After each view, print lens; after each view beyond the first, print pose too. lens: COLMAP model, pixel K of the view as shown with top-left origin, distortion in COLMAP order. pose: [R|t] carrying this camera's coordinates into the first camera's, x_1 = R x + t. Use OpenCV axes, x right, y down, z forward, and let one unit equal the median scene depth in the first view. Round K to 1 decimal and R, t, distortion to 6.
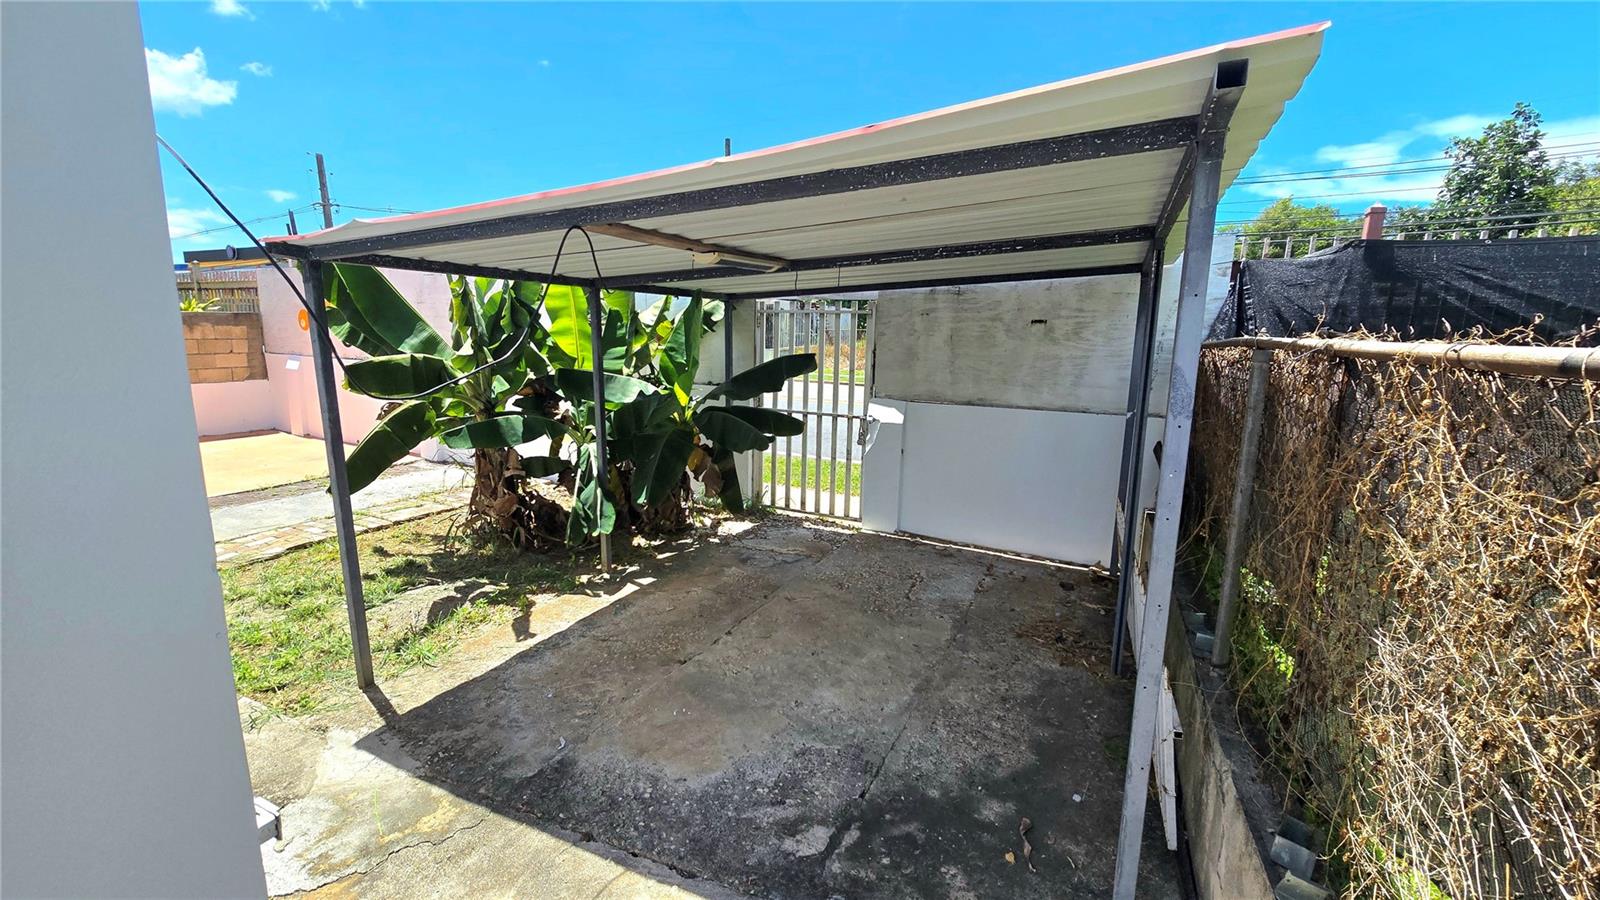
lens RADIAL K [[653.7, 0, 798.6], [0, 653.7, 451.7], [0, 0, 1]] dist [-0.006934, 0.000335]
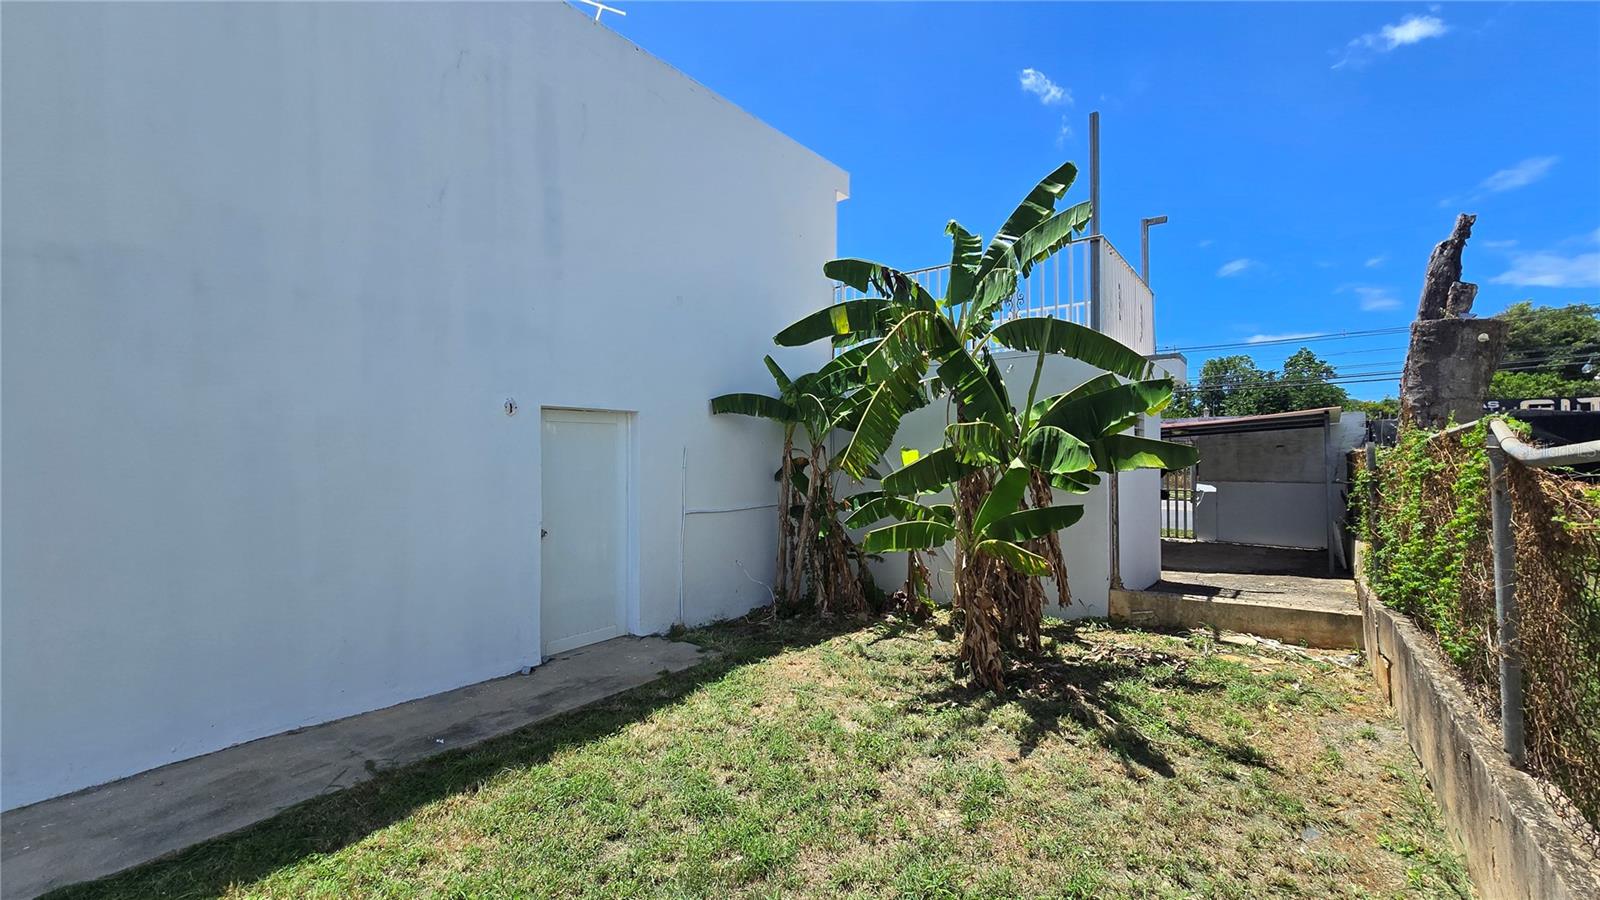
lens RADIAL K [[653.7, 0, 798.6], [0, 653.7, 451.7], [0, 0, 1]] dist [-0.006934, 0.000335]
pose [[0.965120, -0.035948, -0.259328, -0.663112], [-0.012233, 0.983255, -0.181823, 0.255112], [0.261522, 0.178654, 0.948519, -1.592256]]
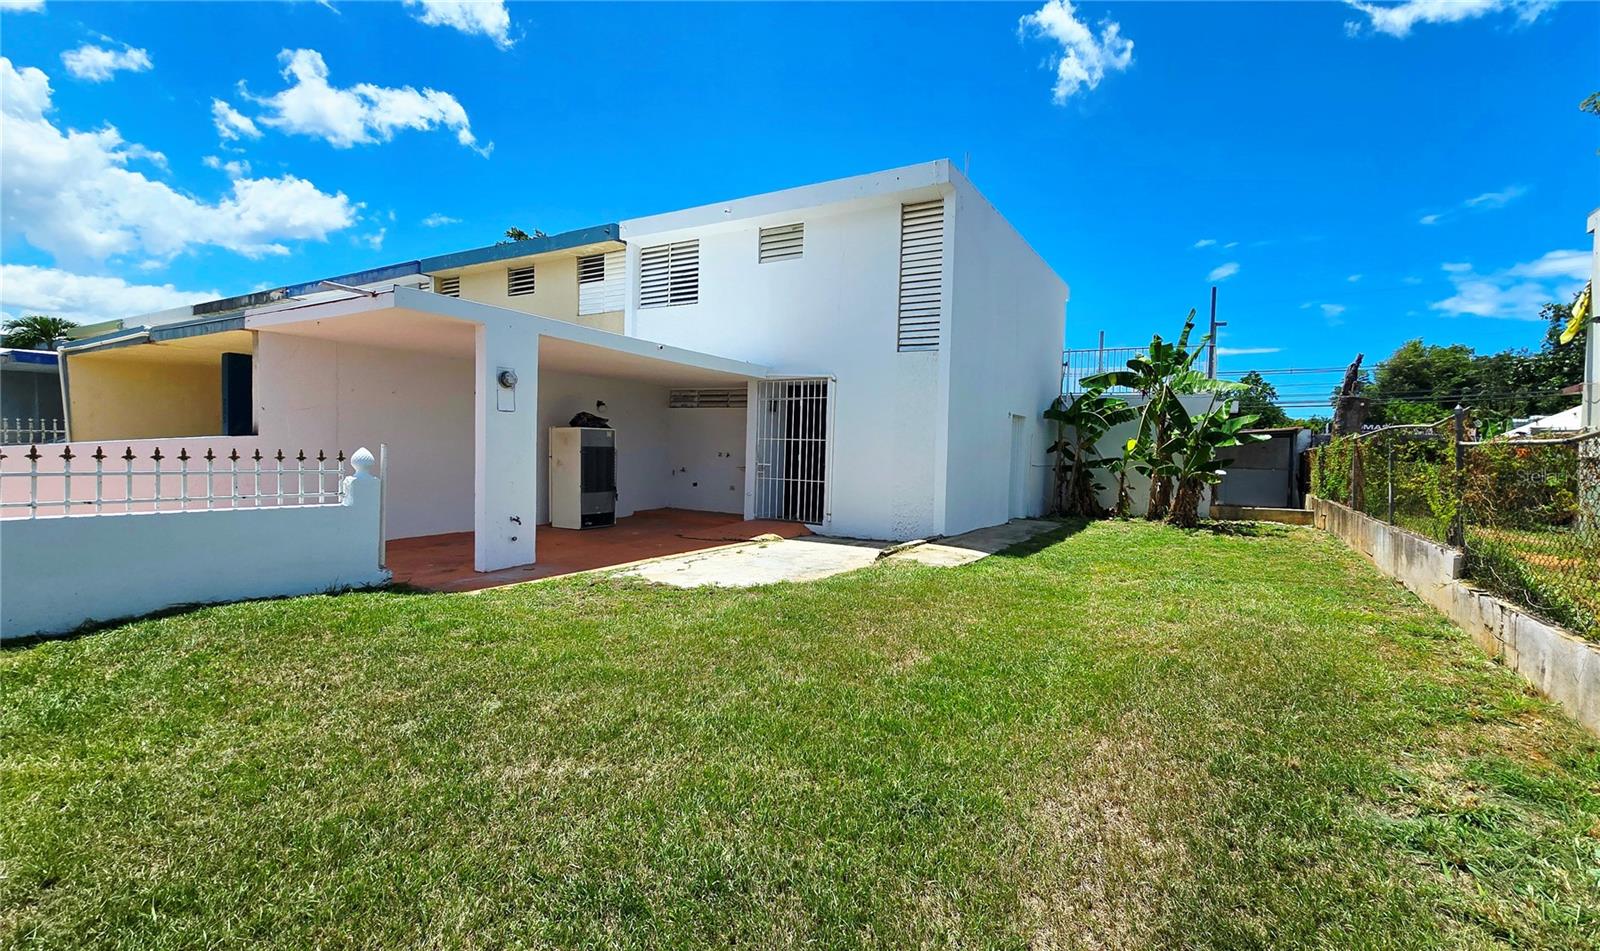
lens RADIAL K [[755.1, 0, 800.0], [0, 755.1, 475.5], [0, 0, 1]] dist [-0.001217, -0.000056]
pose [[0.993644, 0.007313, -0.112332, -1.741076], [-0.023794, 0.988986, -0.146085, 0.645672], [0.110026, 0.147829, 0.982874, -3.481564]]
